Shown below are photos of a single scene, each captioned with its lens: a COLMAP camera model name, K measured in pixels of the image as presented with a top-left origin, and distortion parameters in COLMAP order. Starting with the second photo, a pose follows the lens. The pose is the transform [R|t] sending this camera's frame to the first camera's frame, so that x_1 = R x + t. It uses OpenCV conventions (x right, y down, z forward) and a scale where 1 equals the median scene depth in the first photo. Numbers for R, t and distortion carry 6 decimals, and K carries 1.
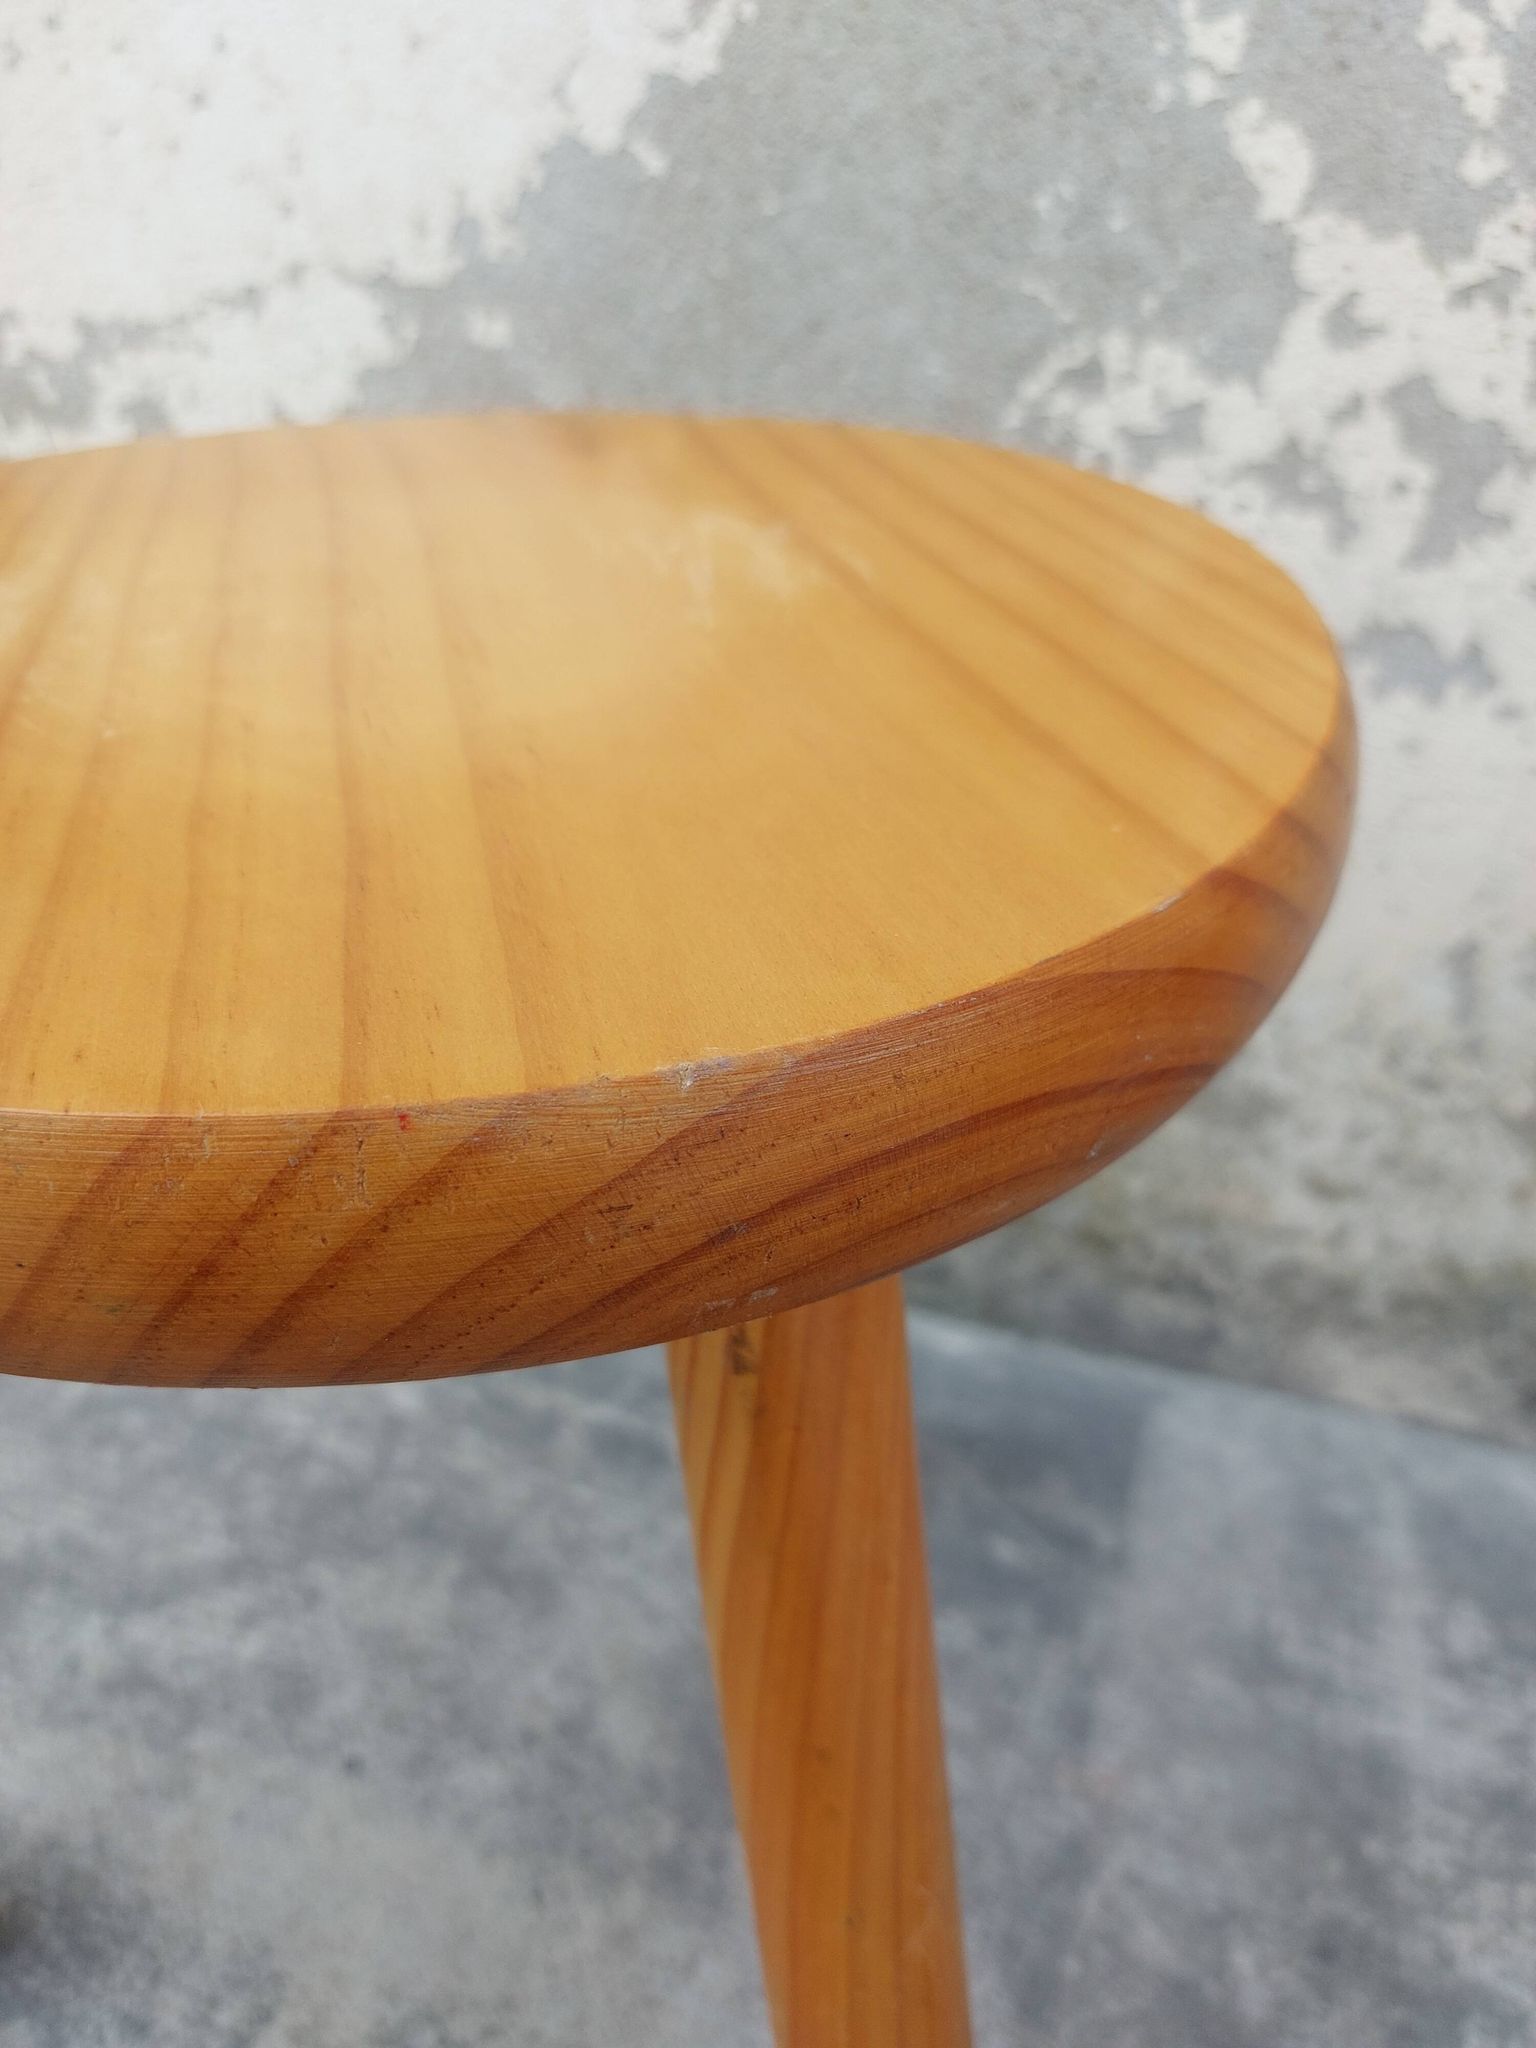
lens RADIAL K [[1551.7, 0, 769.3], [0, 1551.7, 1030.9], [0, 0, 1]] dist [-0.001125, -0.024660]
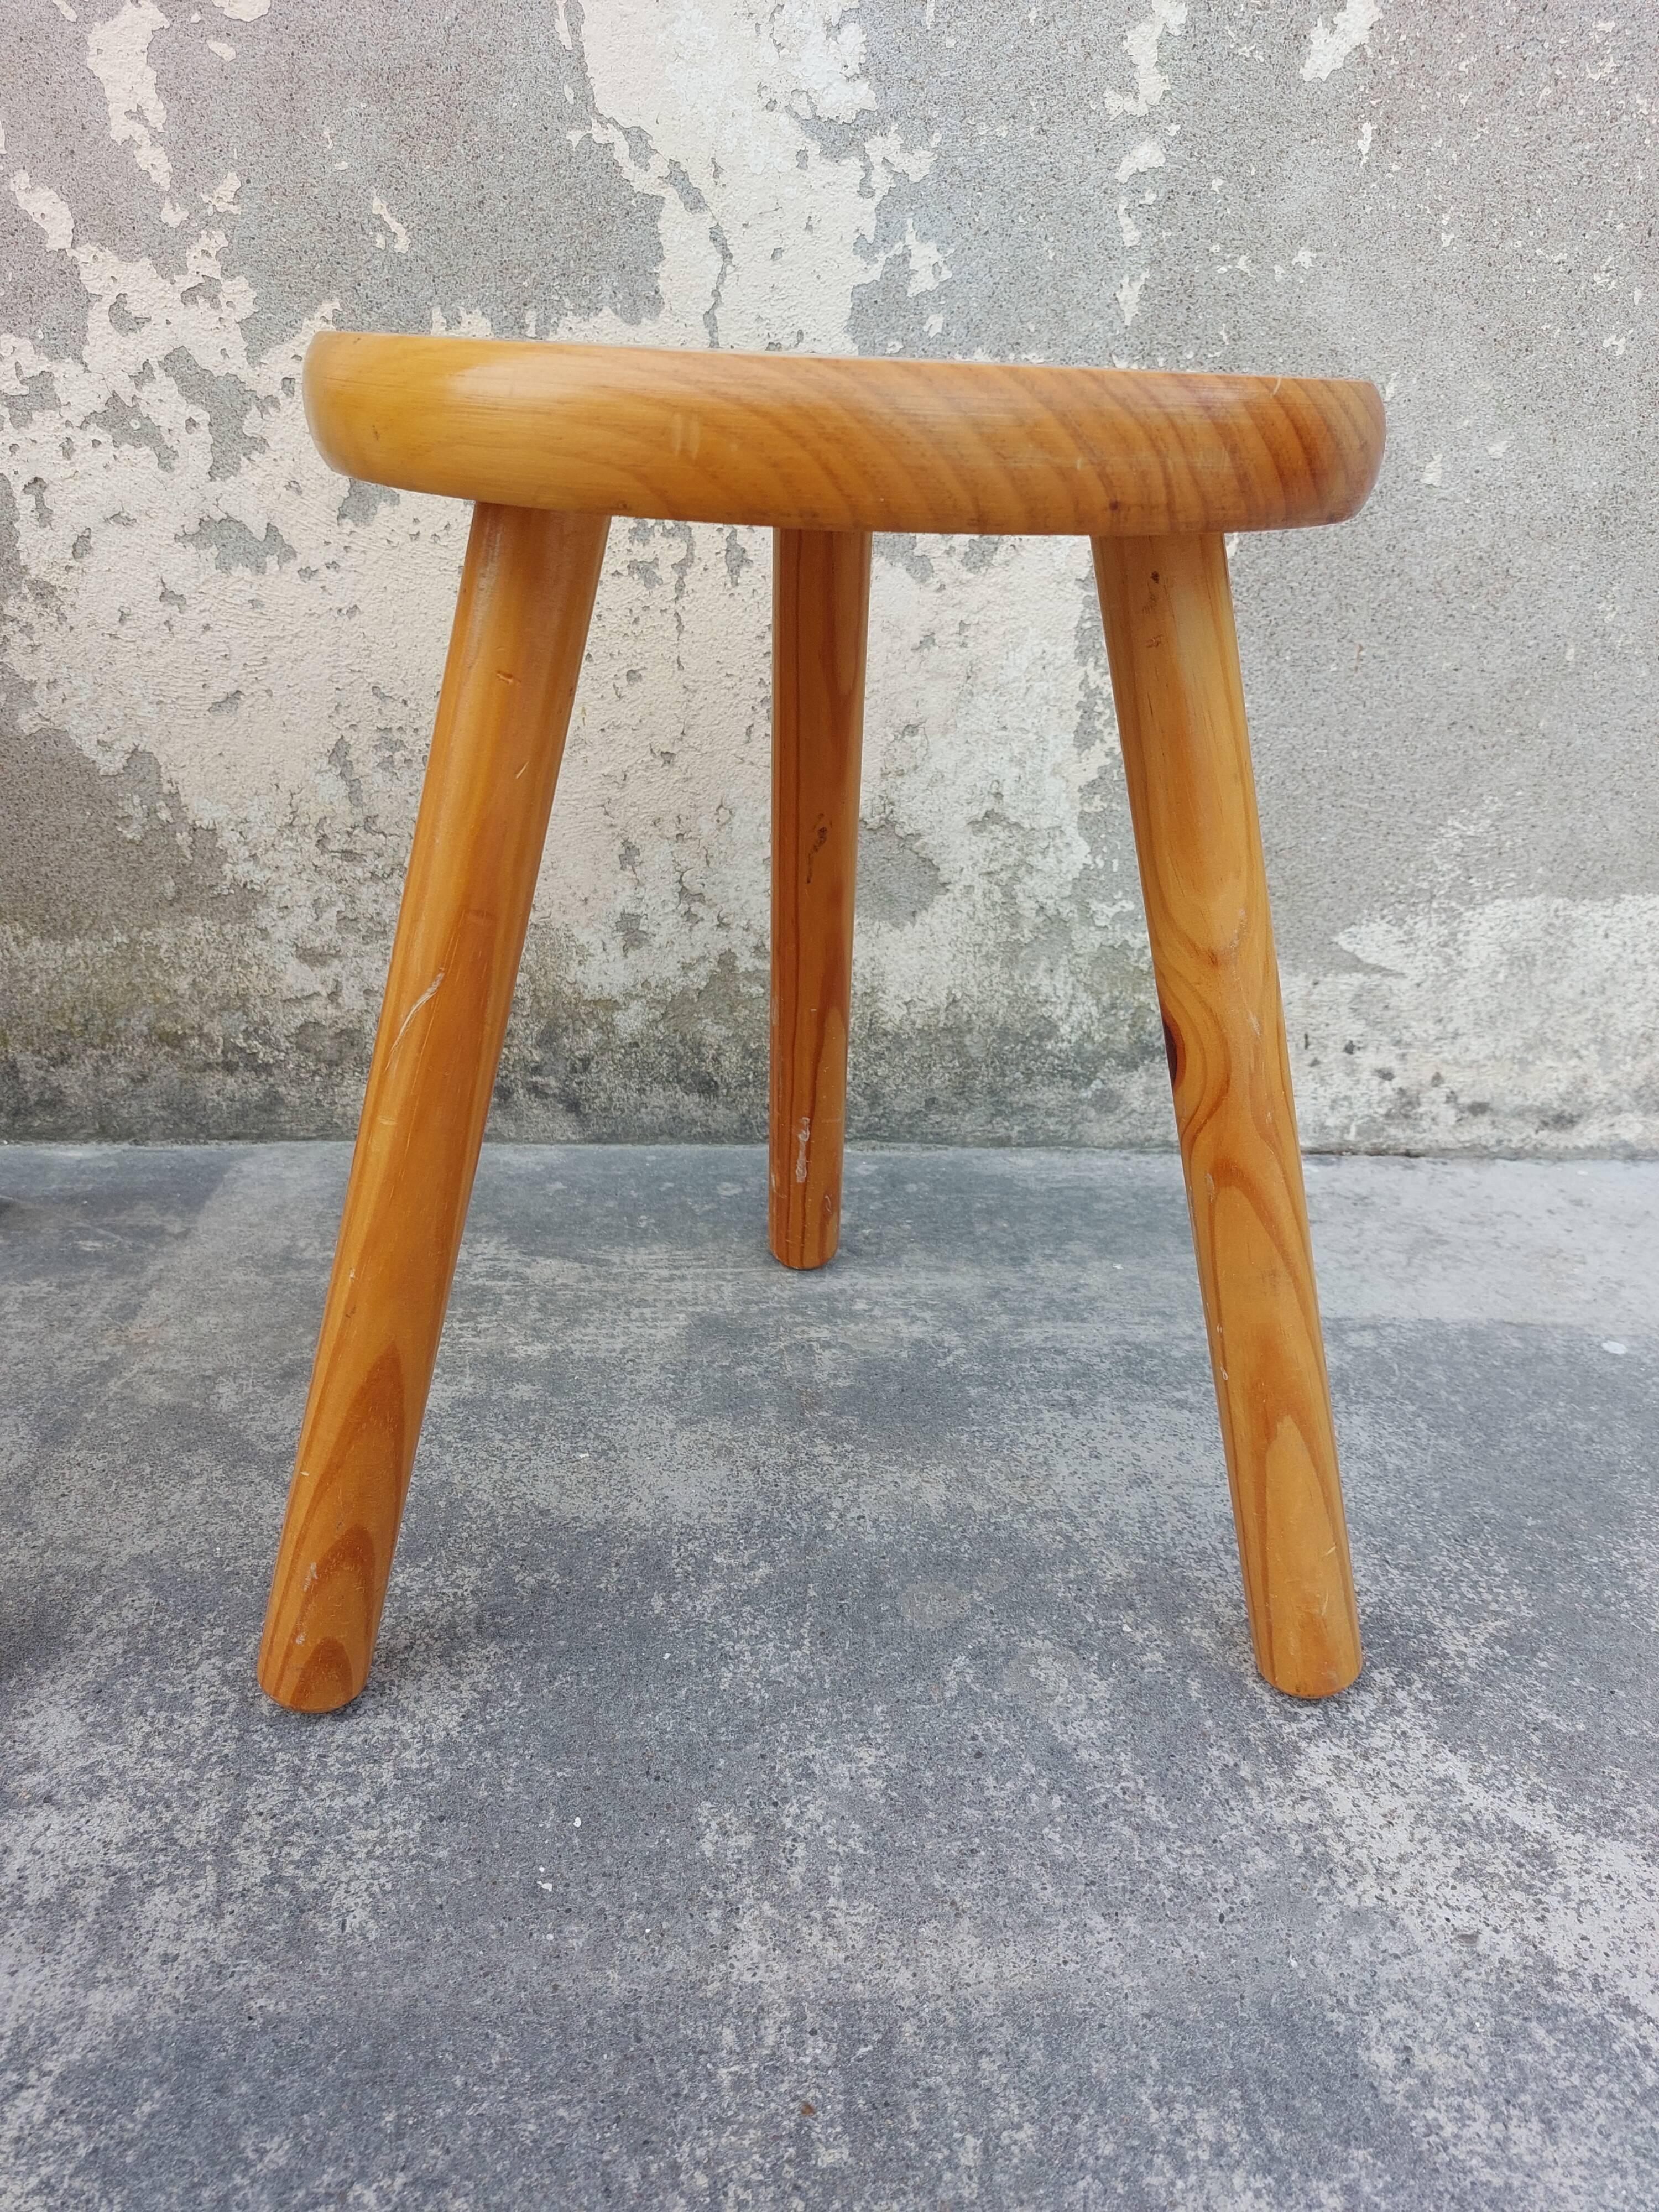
lens RADIAL K [[1599.7, 0, 864.1], [0, 1599.7, 1117.4], [0, 0, 1]] dist [0.052853, -0.065650]
pose [[0.921449, -0.138049, 0.363144, 0.330288], [0.189618, 0.975648, -0.110249, 0.609572], [-0.339081, 0.170448, 0.925187, -0.586933]]
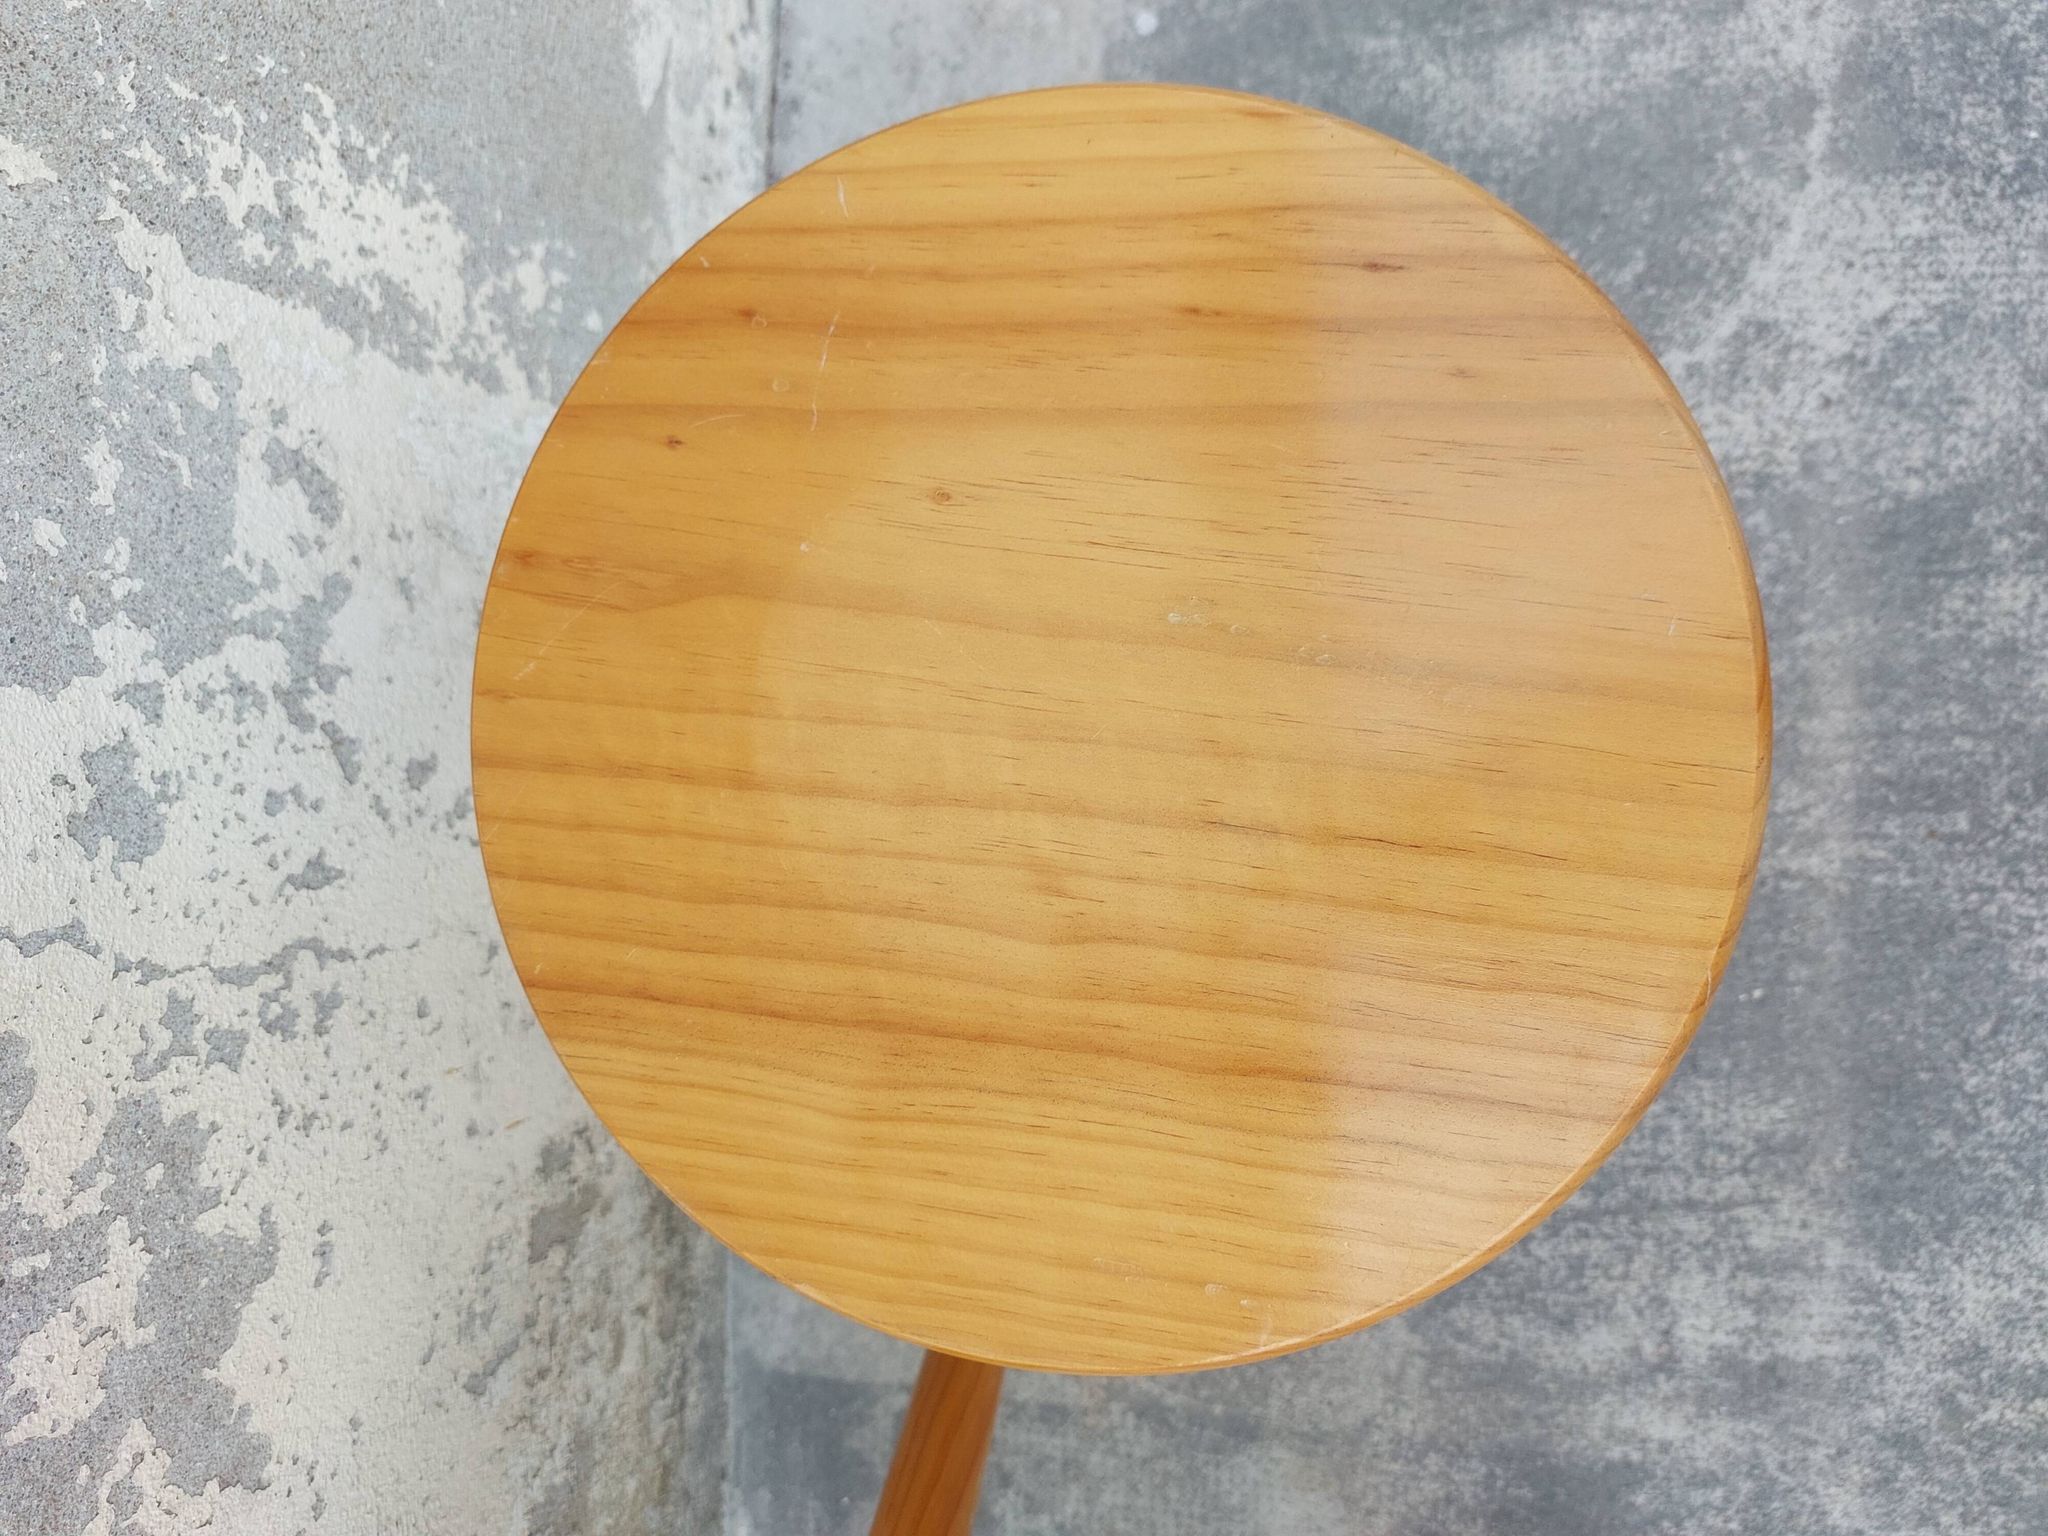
lens RADIAL K [[1501.7, 0, 1001.4], [0, 1501.7, 722.2], [0, 0, 1]] dist [0.022941, -0.032573]
pose [[-0.290878, -0.951509, 0.100100, 0.746059], [0.708749, -0.144013, 0.690605, -0.506015], [-0.642702, 0.271828, 0.716271, -0.163878]]
